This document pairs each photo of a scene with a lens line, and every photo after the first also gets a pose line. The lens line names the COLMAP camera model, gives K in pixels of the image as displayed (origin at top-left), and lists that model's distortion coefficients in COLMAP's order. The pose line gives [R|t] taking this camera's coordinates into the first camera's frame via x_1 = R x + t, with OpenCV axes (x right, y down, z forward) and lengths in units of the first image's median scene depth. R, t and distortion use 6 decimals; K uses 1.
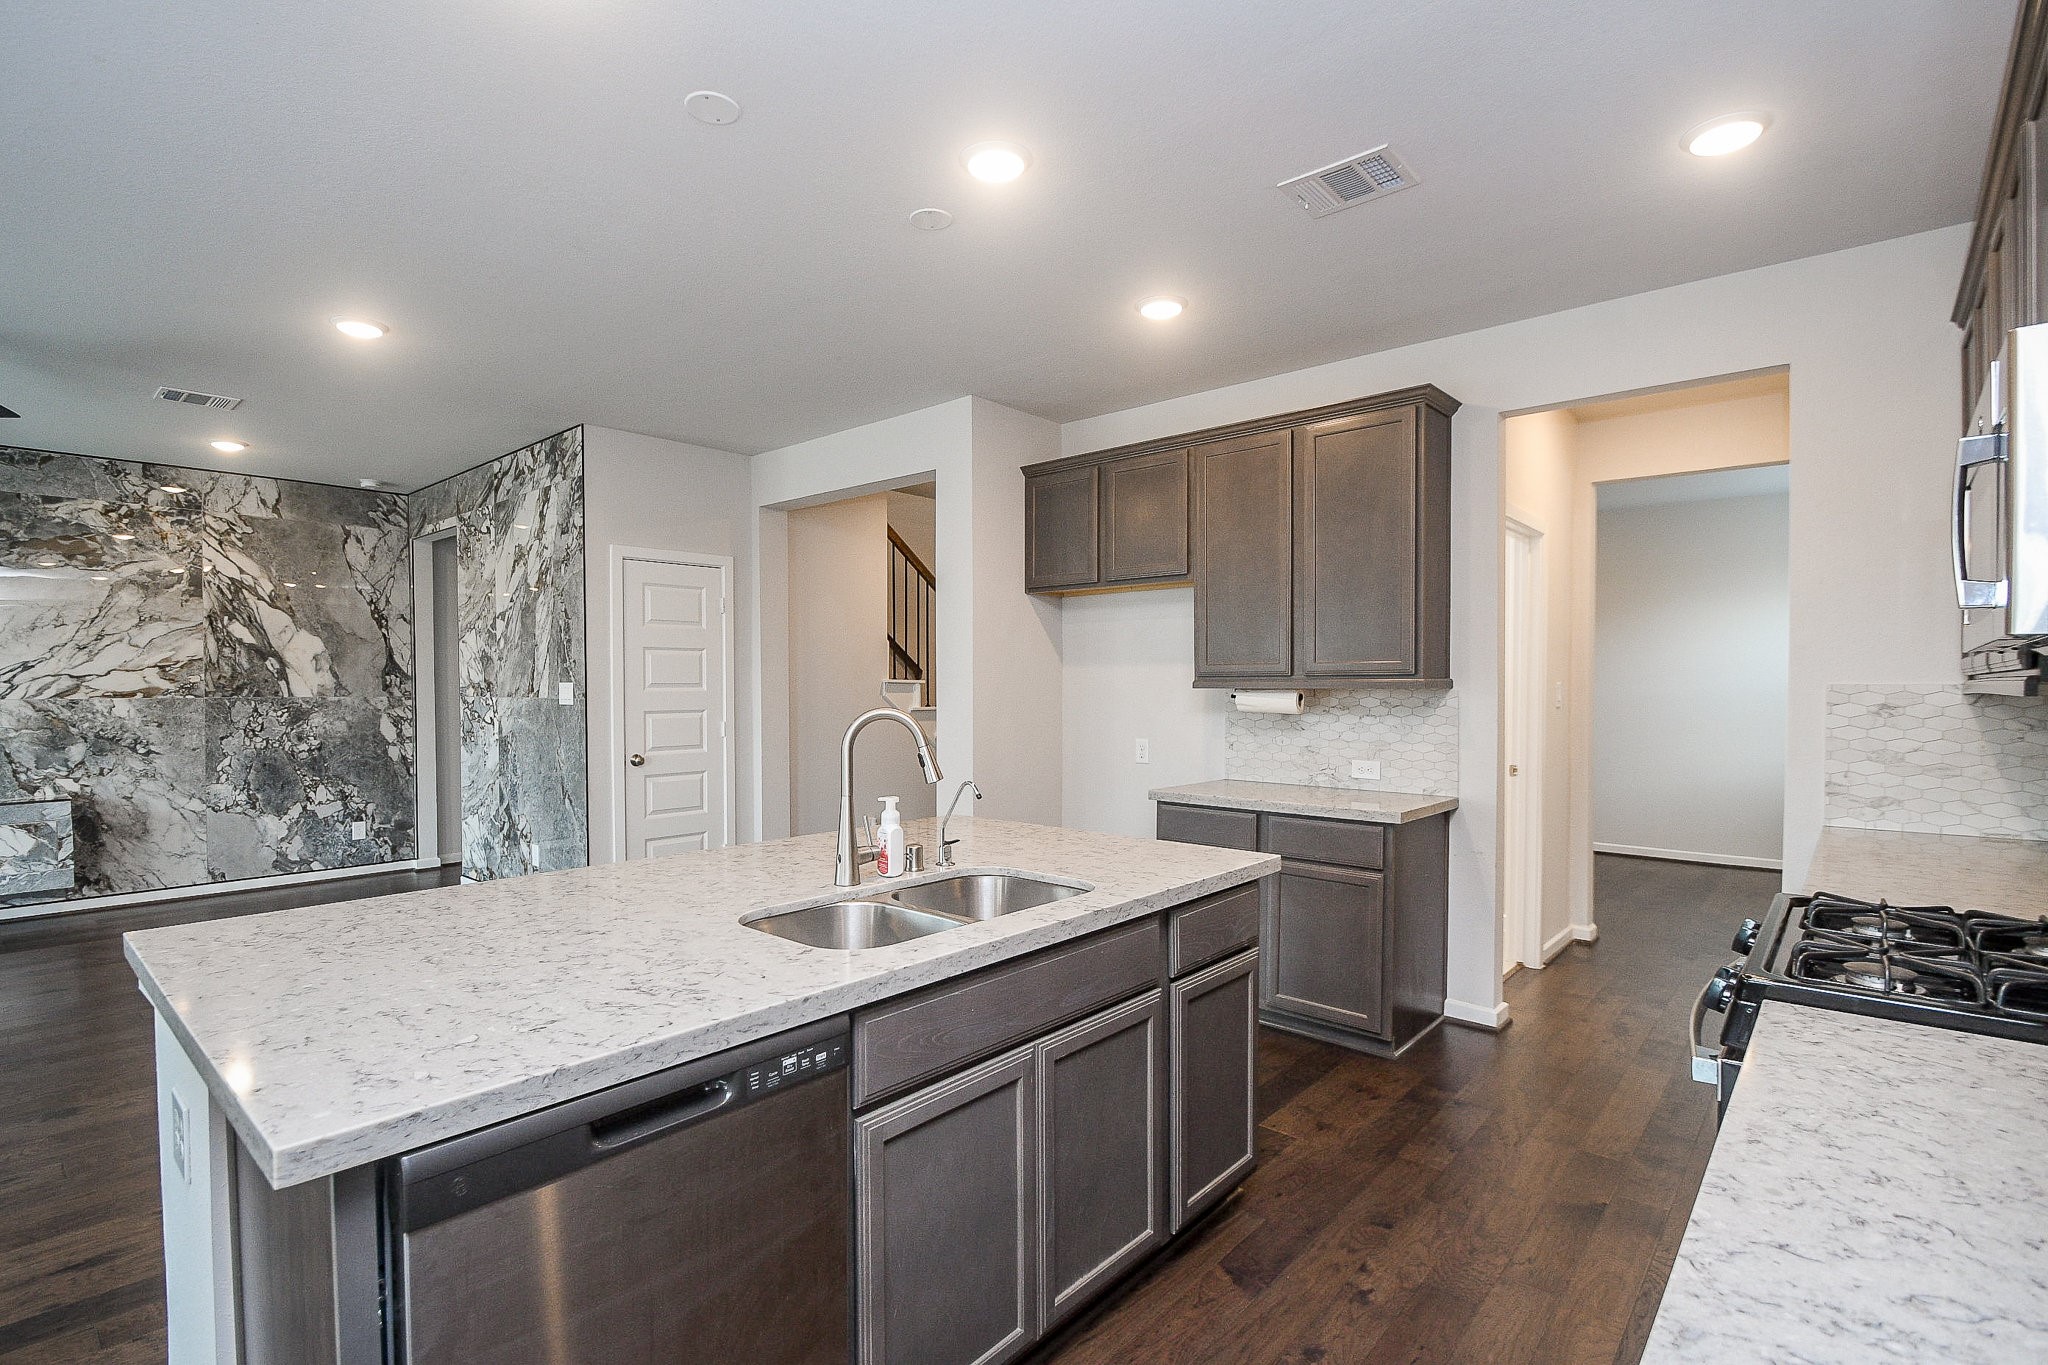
lens RADIAL K [[955.6, 0, 1016.0], [0, 955.6, 699.8], [0, 0, 1]] dist [0.013885, -0.021933]
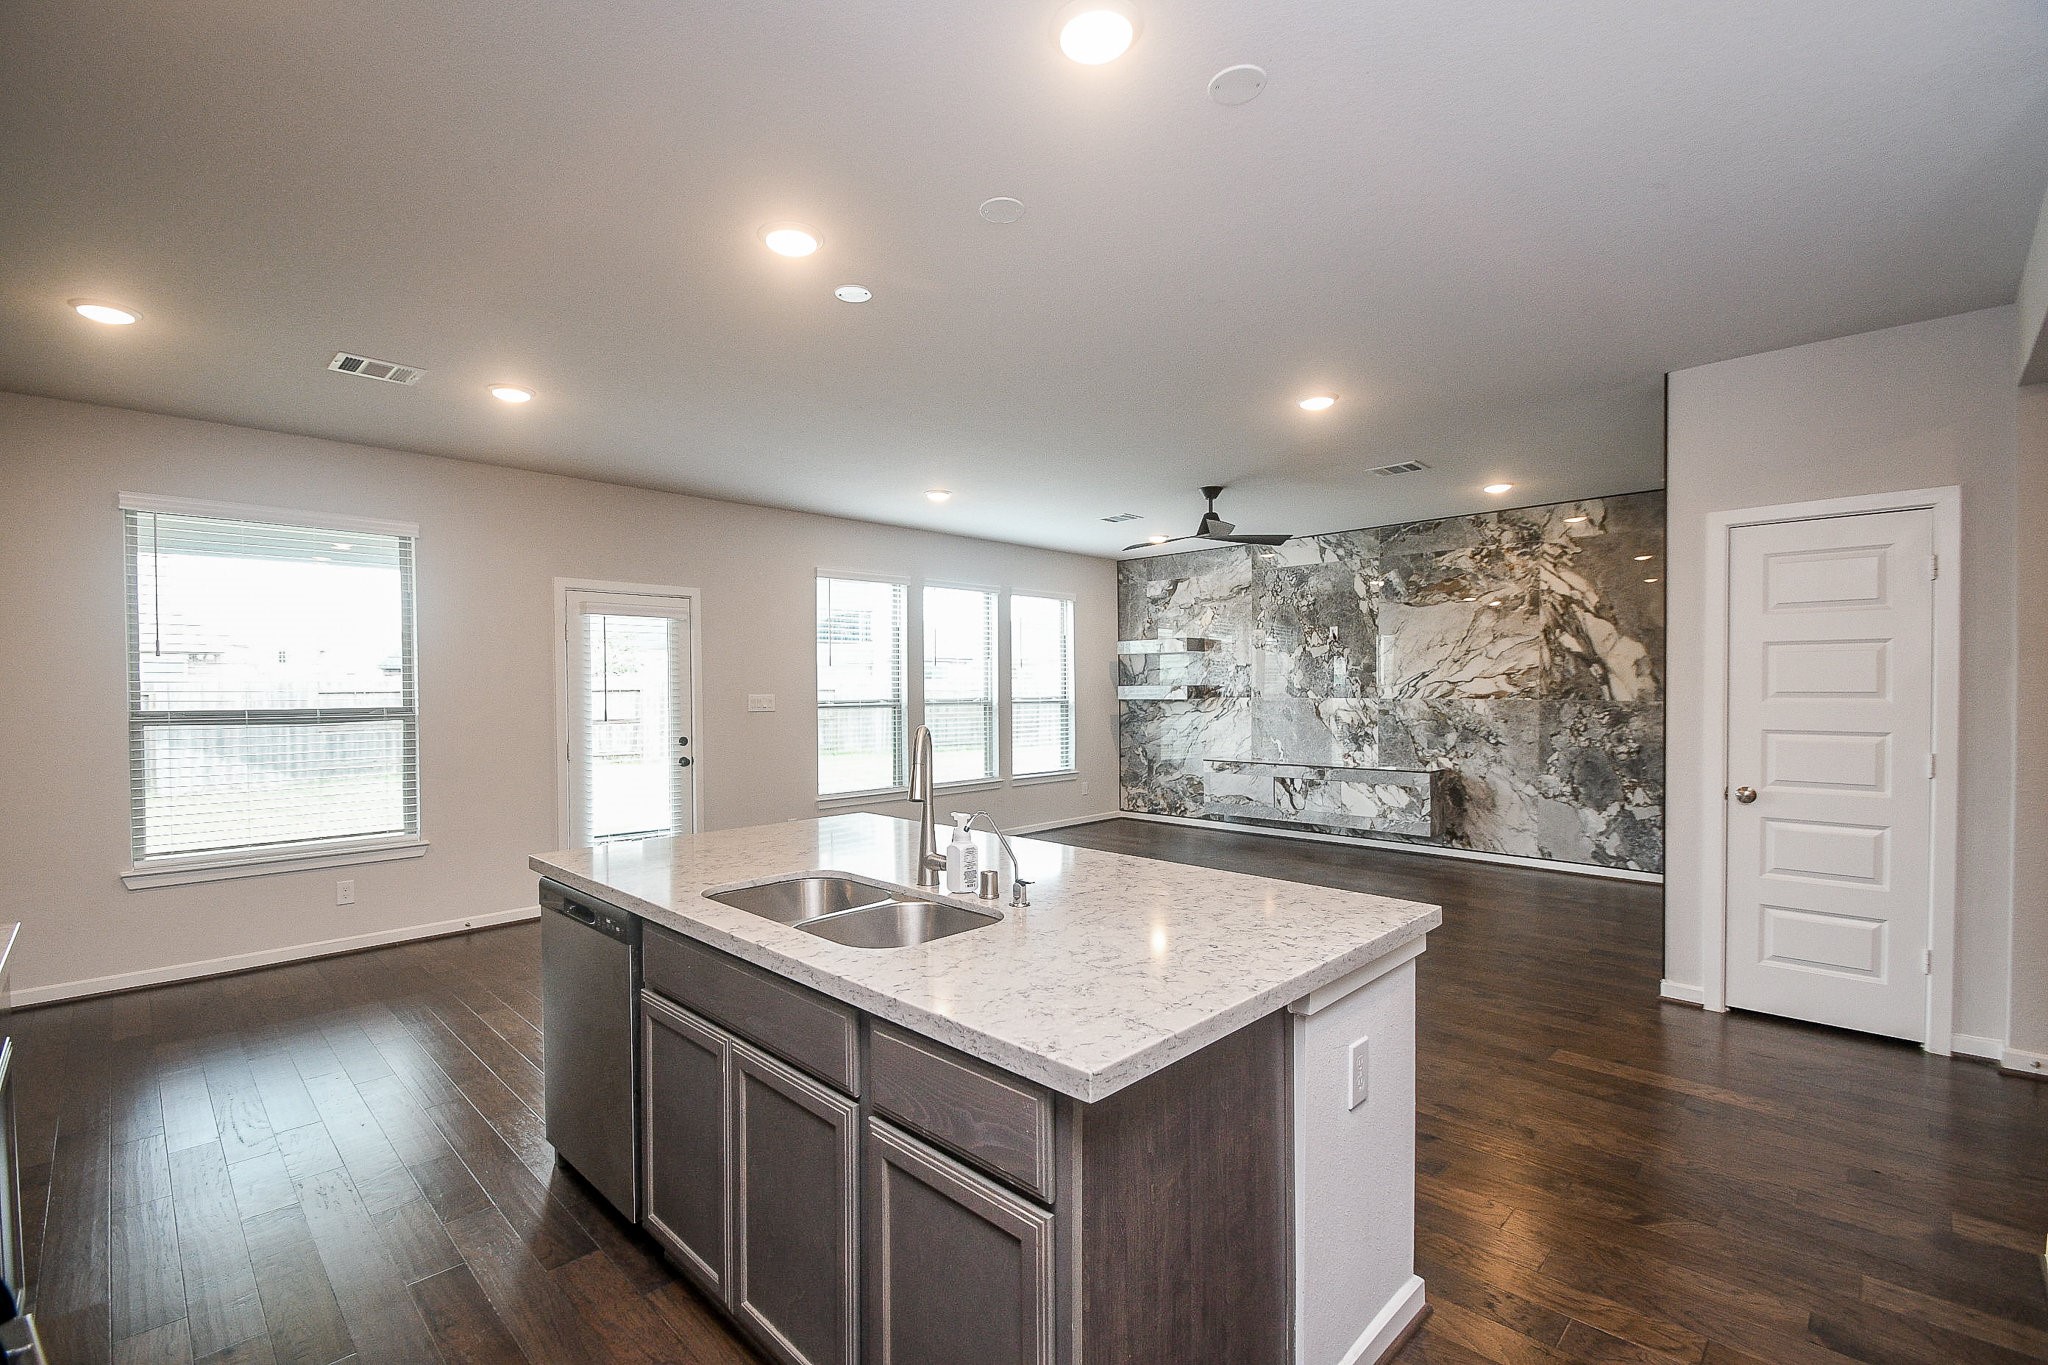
lens RADIAL K [[896.1, 0, 996.9], [0, 896.1, 699.3], [0, 0, 1]] dist [0.031106, -0.010317]
pose [[-0.062921, 0.018274, -0.997851, 0.316196], [-0.013665, 0.999723, 0.019170, -0.015968], [0.997925, 0.014842, -0.062654, 0.420355]]
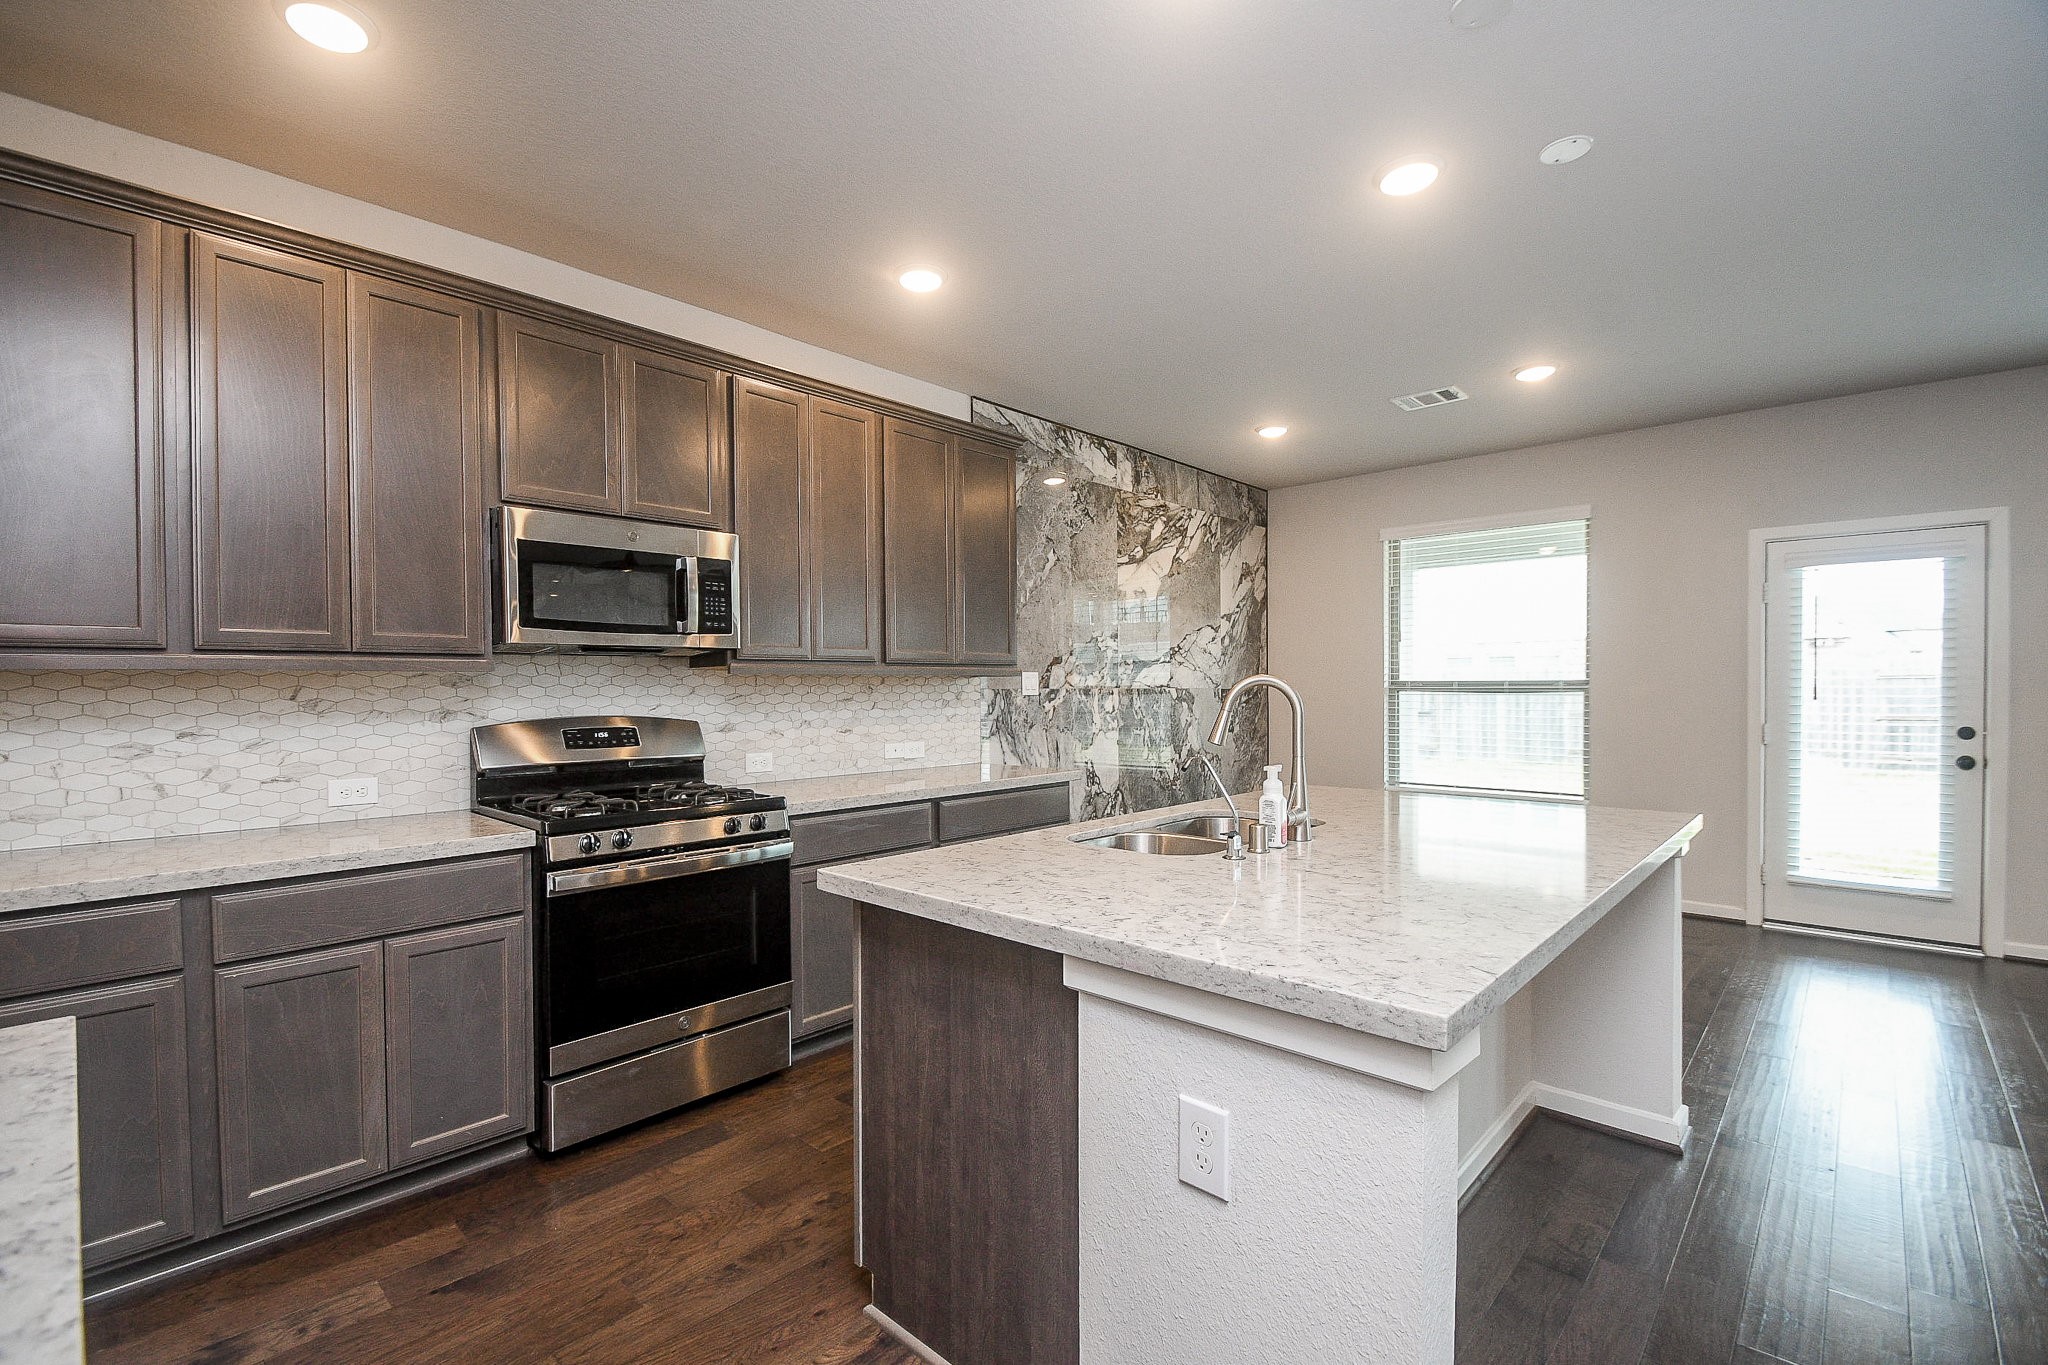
lens RADIAL K [[898.4, 0, 994.2], [0, 898.4, 700.0], [0, 0, 1]] dist [0.001598, -0.006869]
pose [[-0.998790, 0.007639, 0.048583, 0.034857], [0.009254, 0.999409, 0.033099, 0.000824], [-0.048301, 0.033509, -0.998271, 0.747515]]
